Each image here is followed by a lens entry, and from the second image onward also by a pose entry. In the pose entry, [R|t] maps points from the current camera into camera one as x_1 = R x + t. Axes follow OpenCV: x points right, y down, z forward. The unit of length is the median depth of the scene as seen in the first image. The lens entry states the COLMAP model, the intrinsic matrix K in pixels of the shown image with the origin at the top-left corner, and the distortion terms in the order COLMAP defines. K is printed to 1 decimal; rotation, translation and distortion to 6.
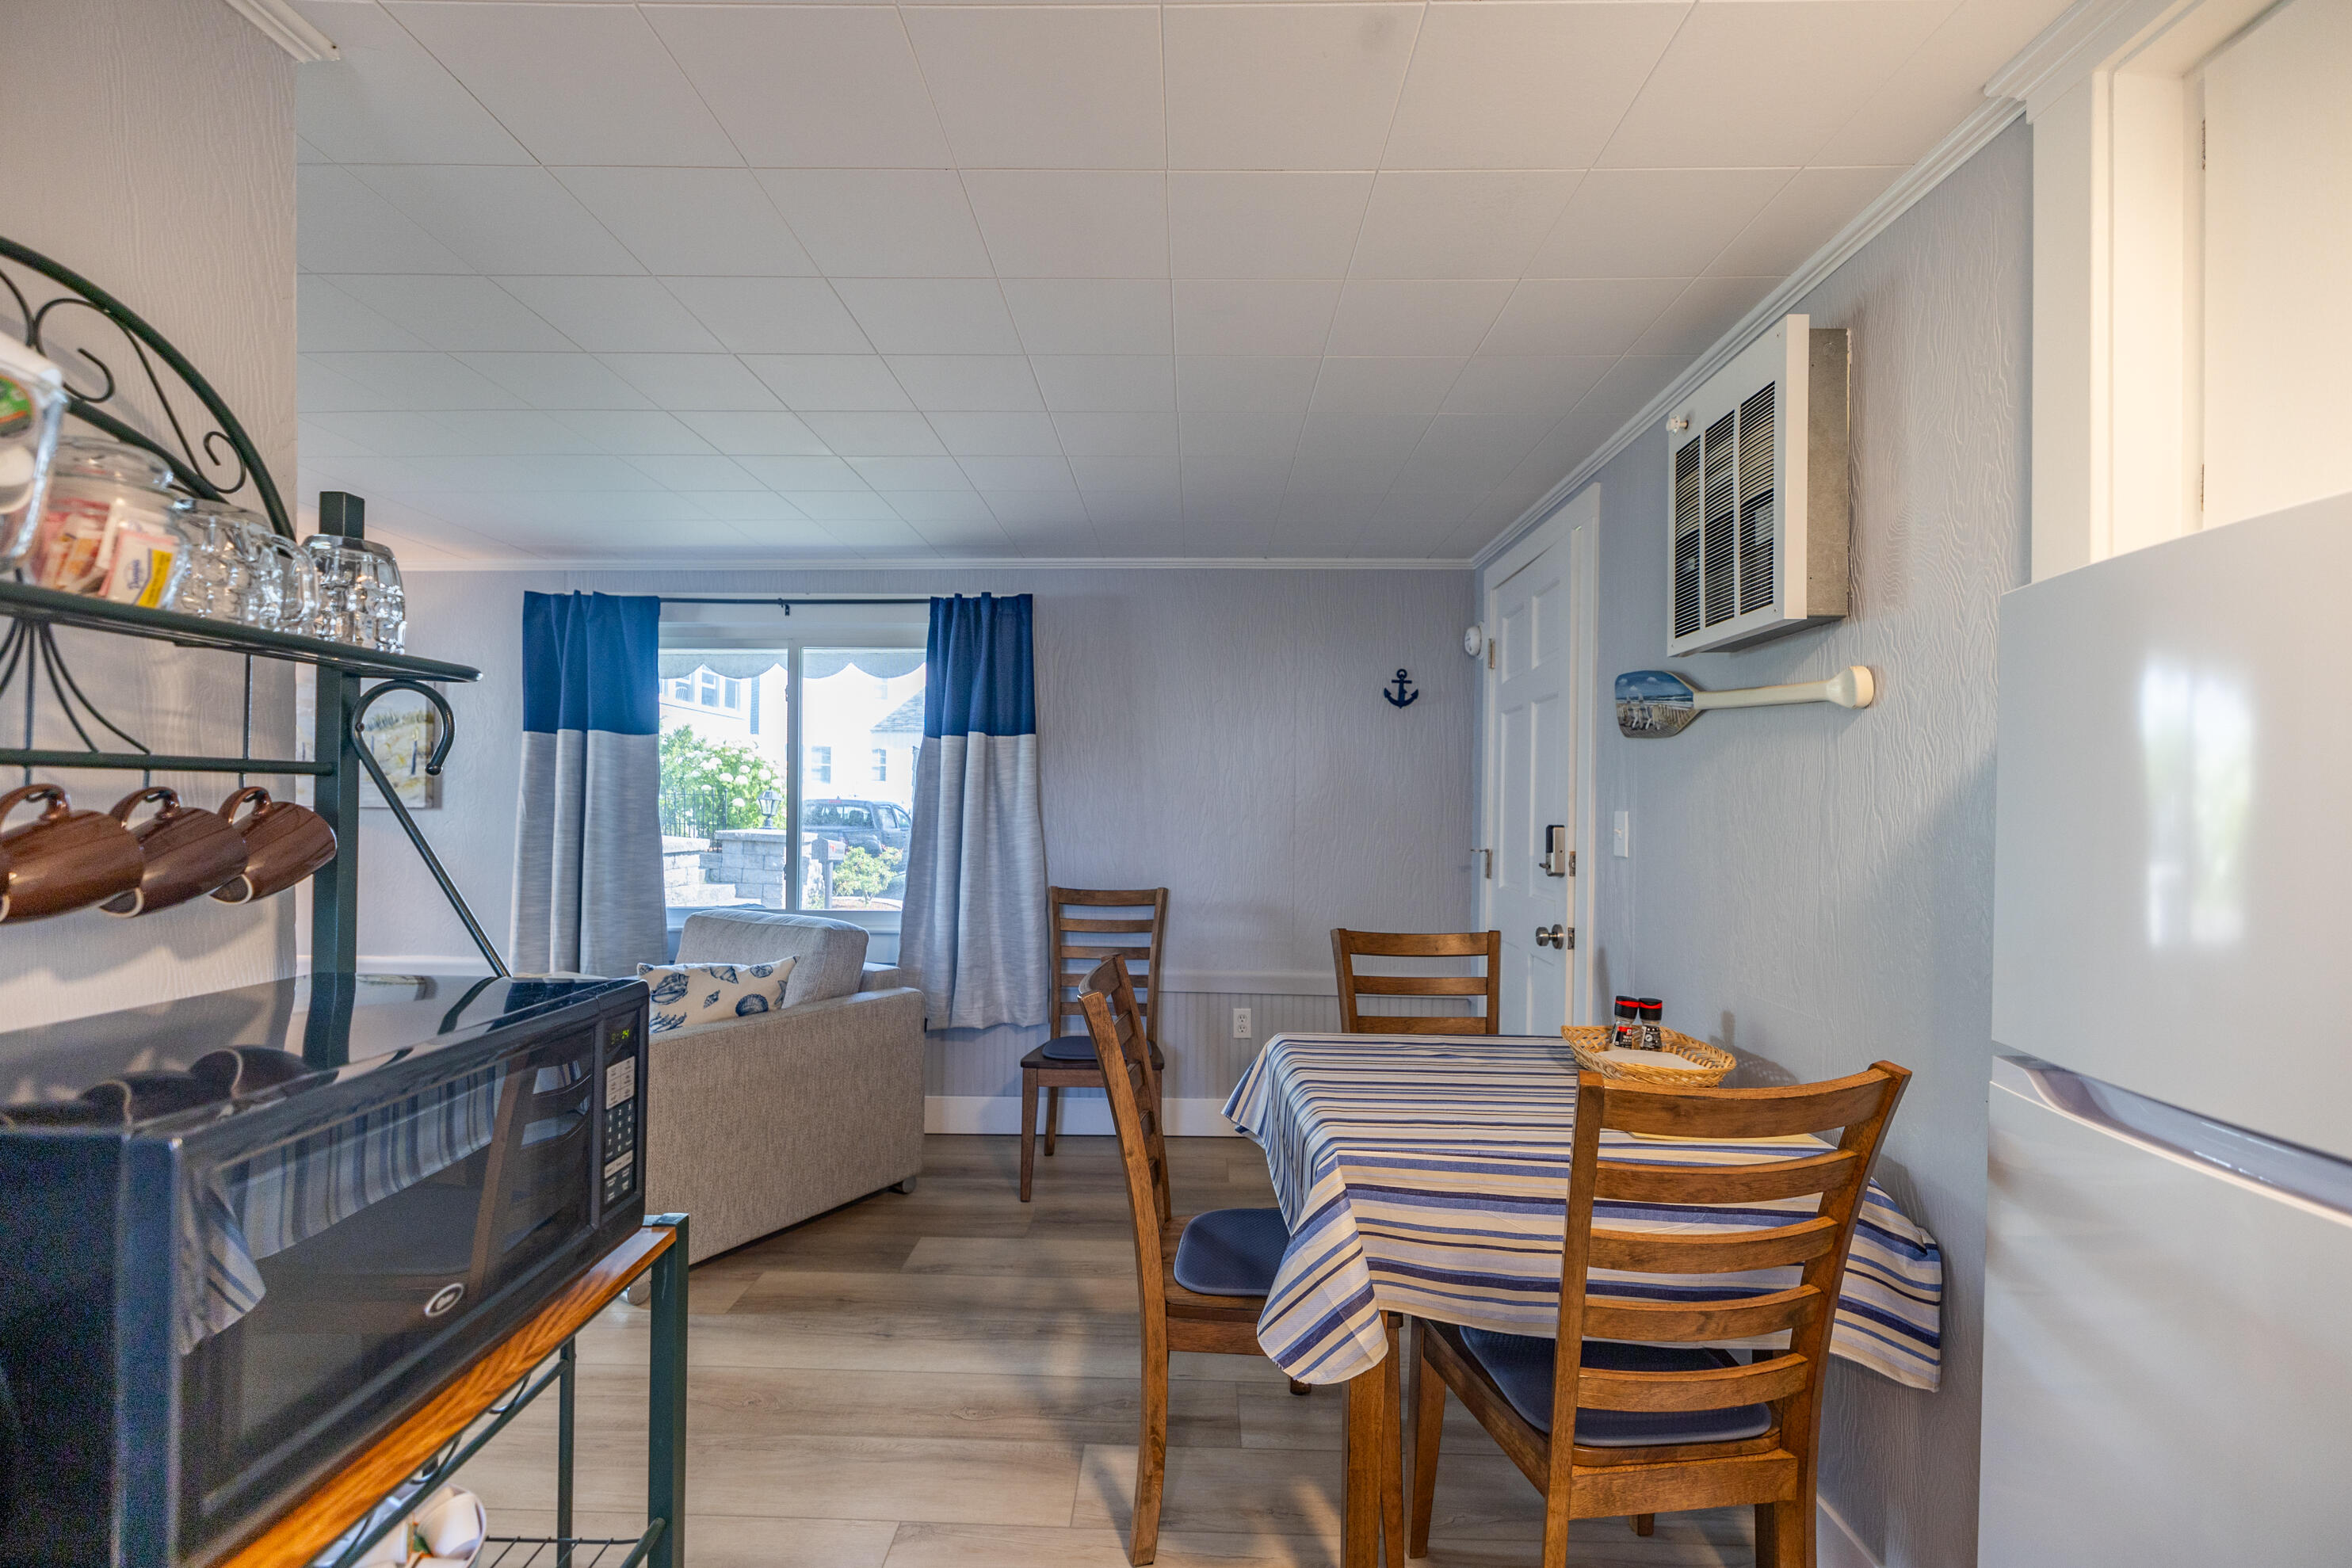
lens RADIAL K [[1013.5, 0, 1175.0], [0, 1013.5, 811.7], [0, 0, 1]] dist [-0.000327, 0.000034]
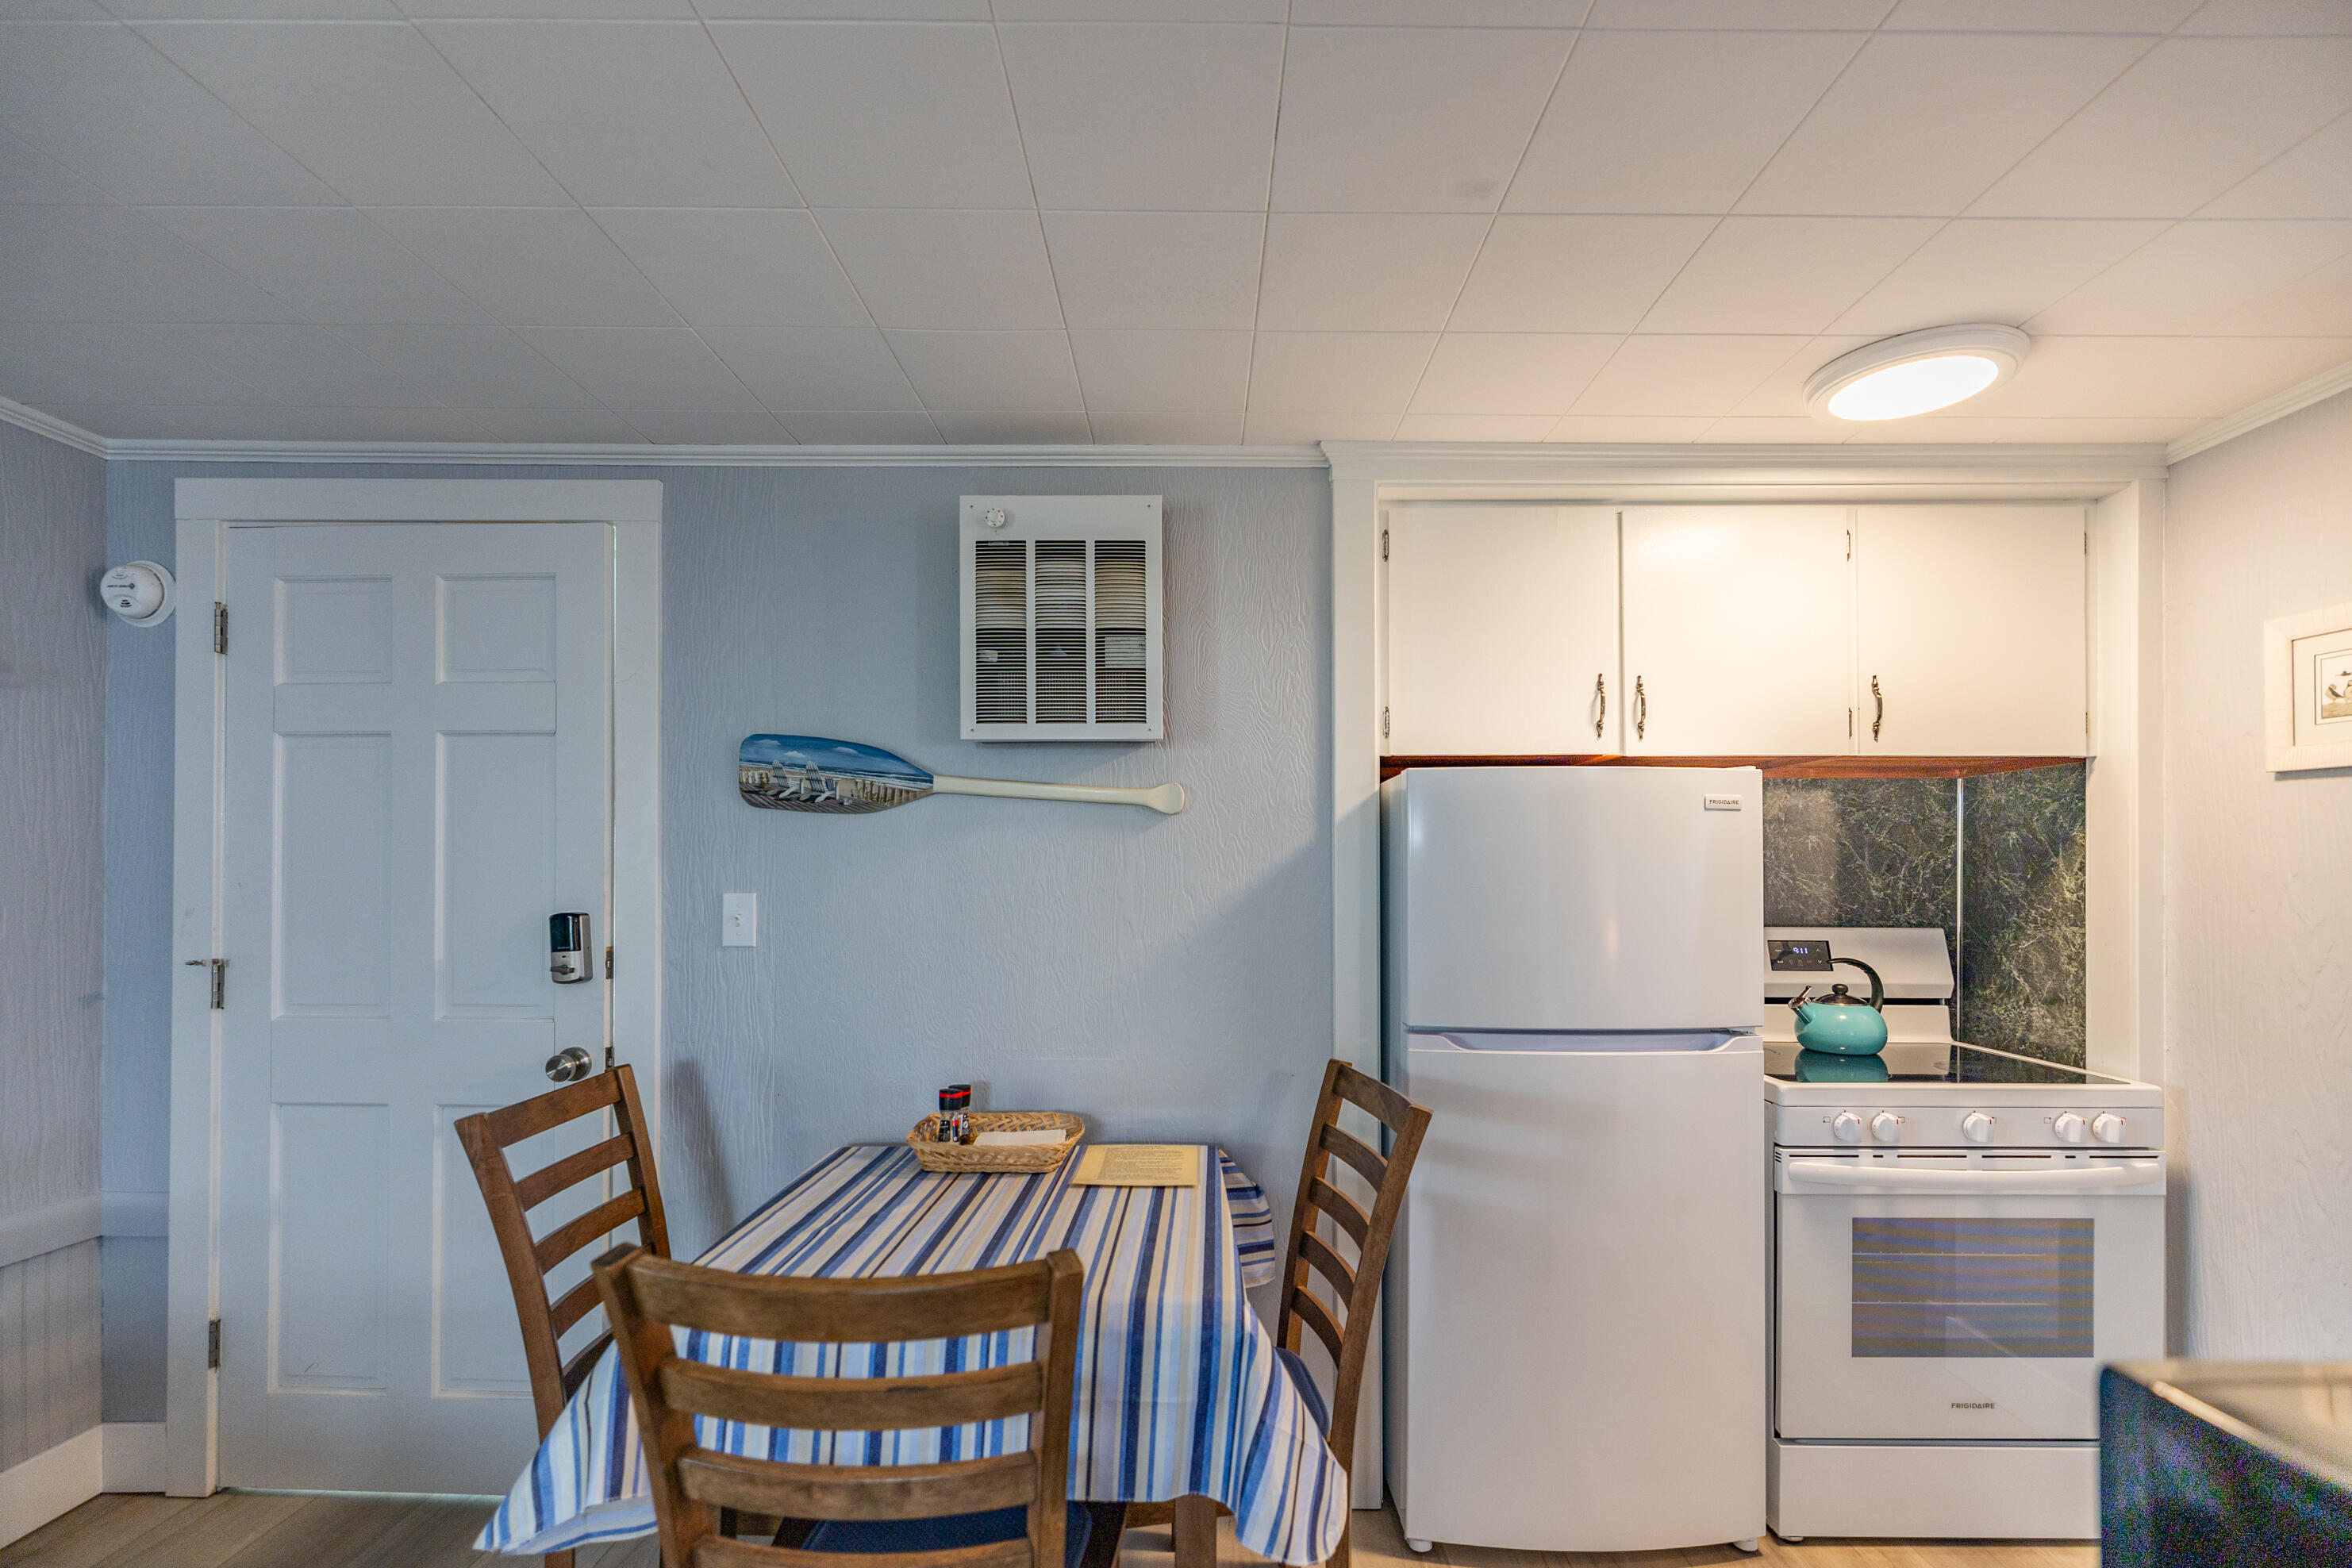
lens RADIAL K [[1040.7, 0, 1178.7], [0, 1040.7, 870.2], [0, 0, 1]] dist [0.000594, 0.000101]
pose [[-0.016406, 0.000633, 0.999865, -0.399714], [0.003219, 0.999995, -0.000580, -0.016186], [-0.999860, 0.003210, -0.016407, 0.589074]]
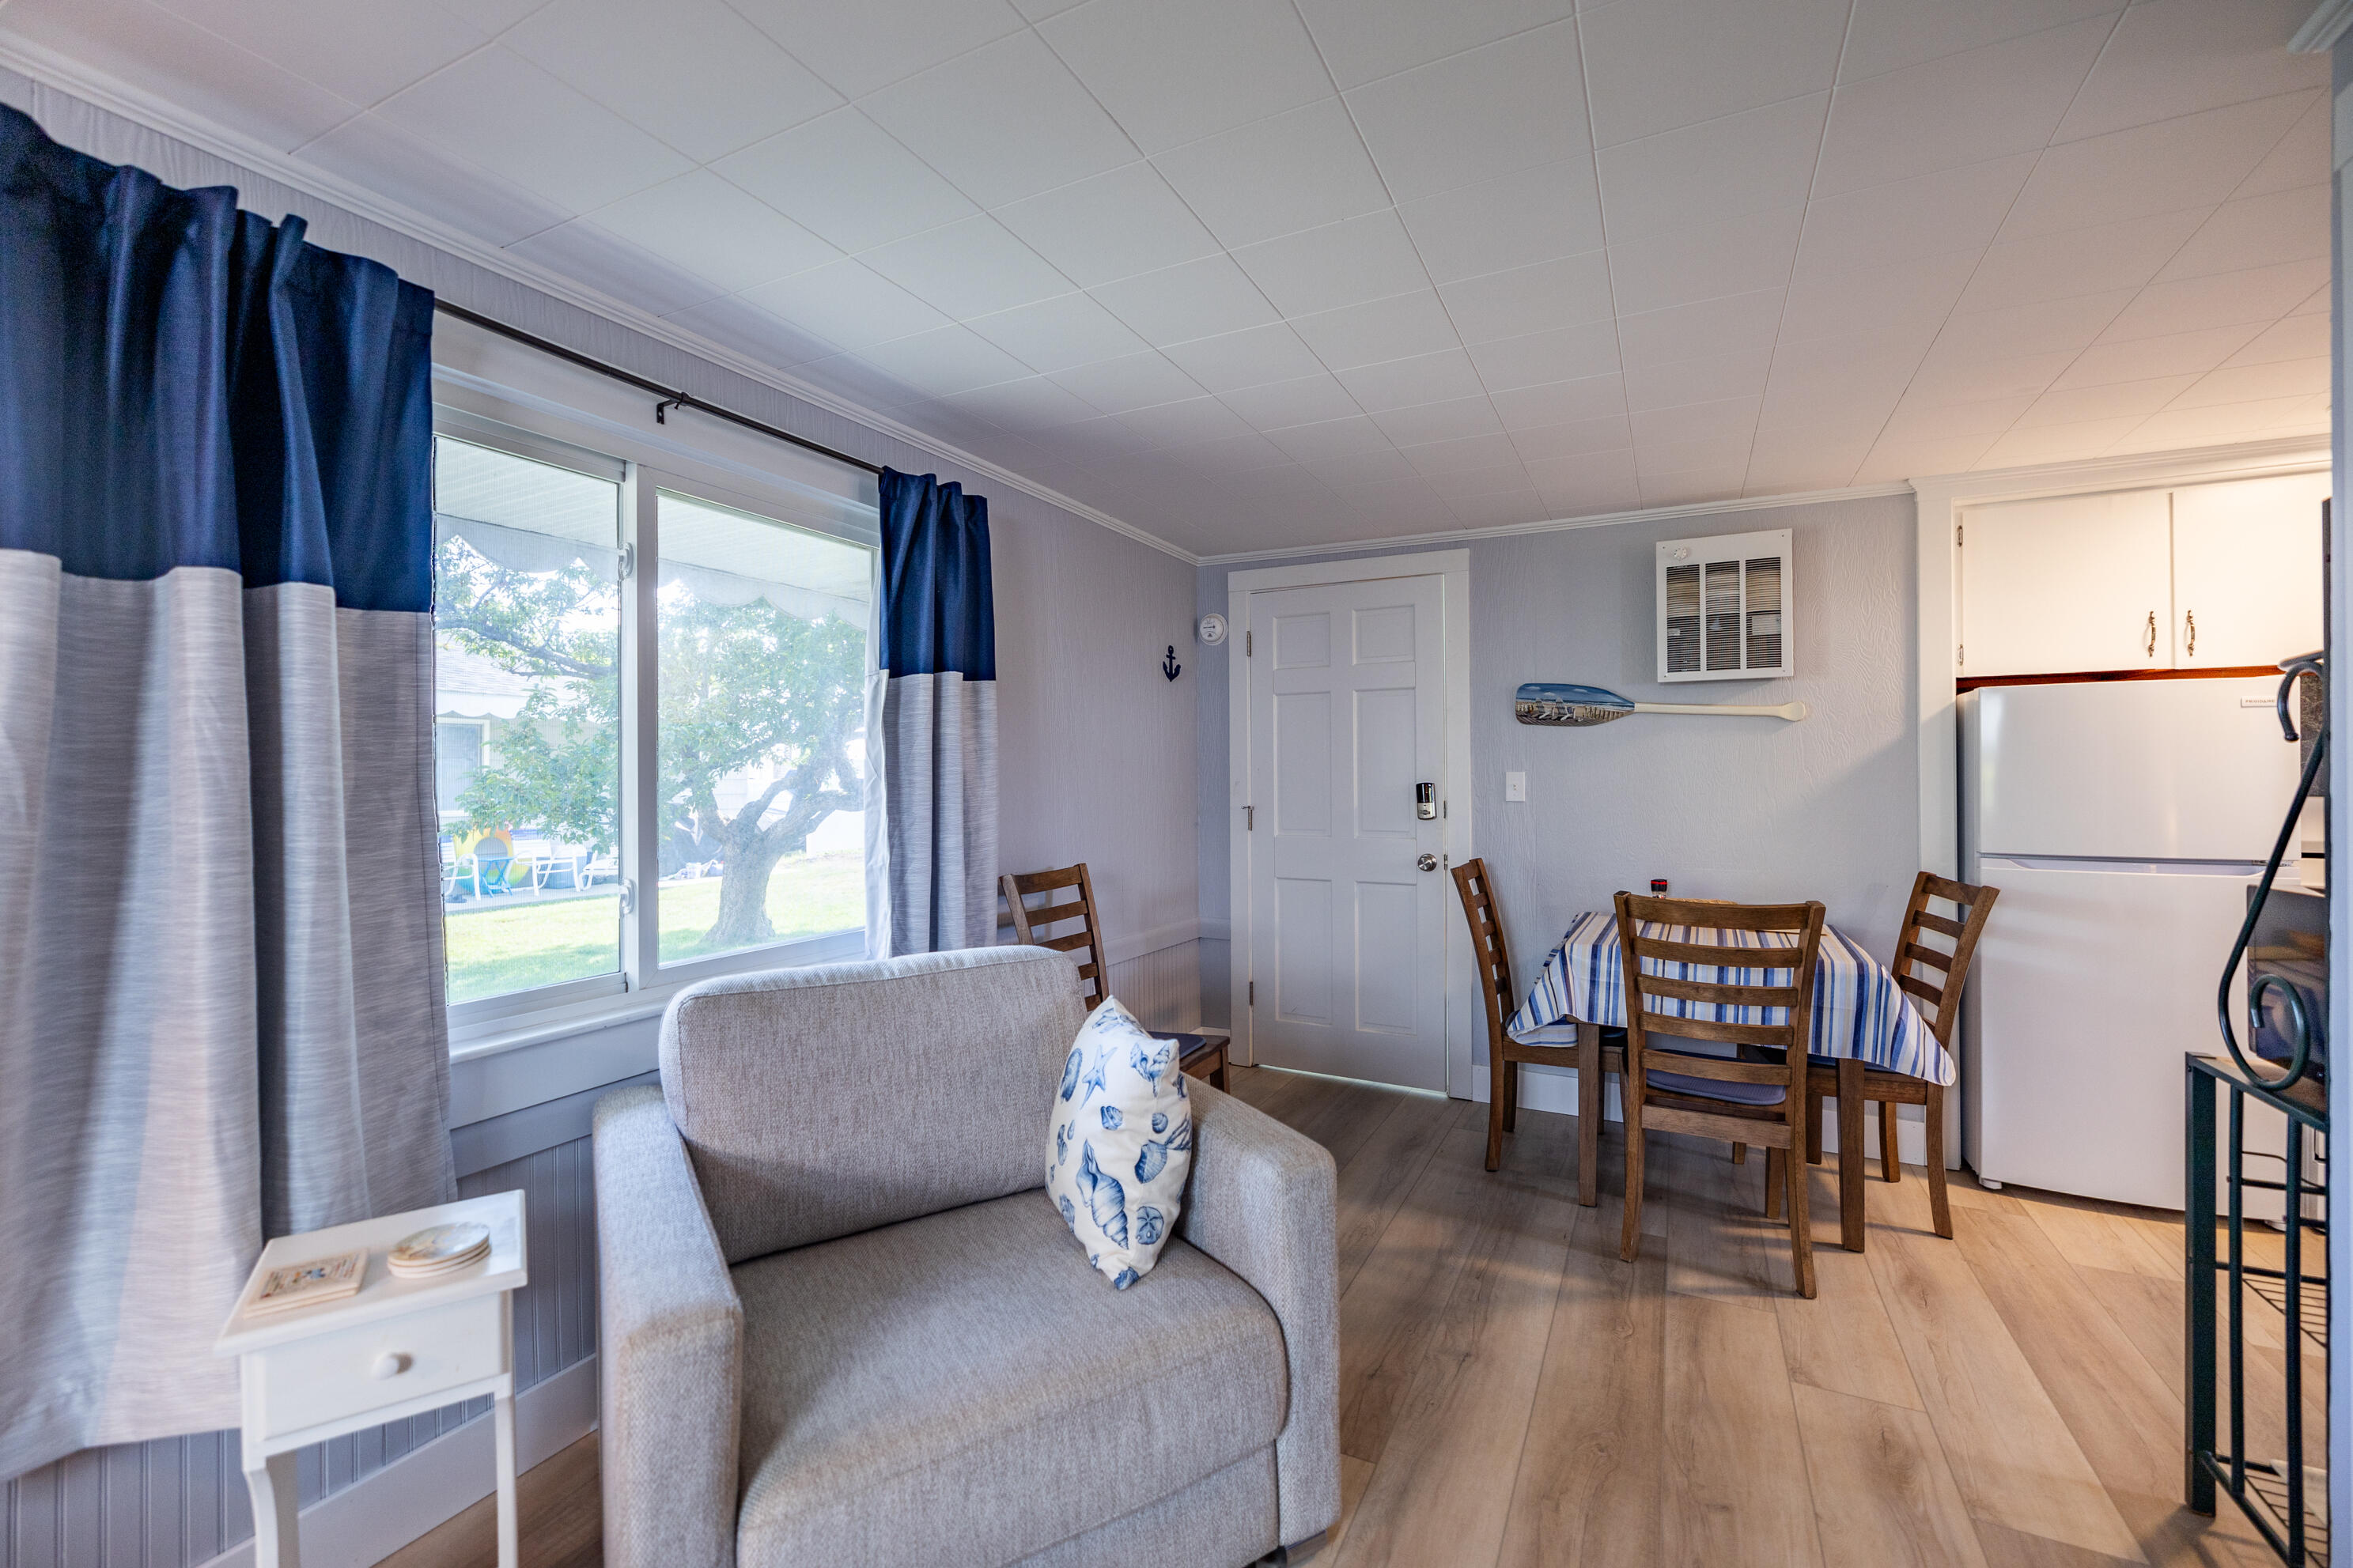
lens RADIAL K [[1007.4, 0, 1170.4], [0, 1007.4, 775.0], [0, 0, 1]] dist [-0.001354, 0.000102]
pose [[0.433756, -0.008459, 0.900991, -1.052944], [0.012036, 0.999921, 0.003593, -0.006620], [-0.900950, 0.009286, 0.433823, 0.737334]]
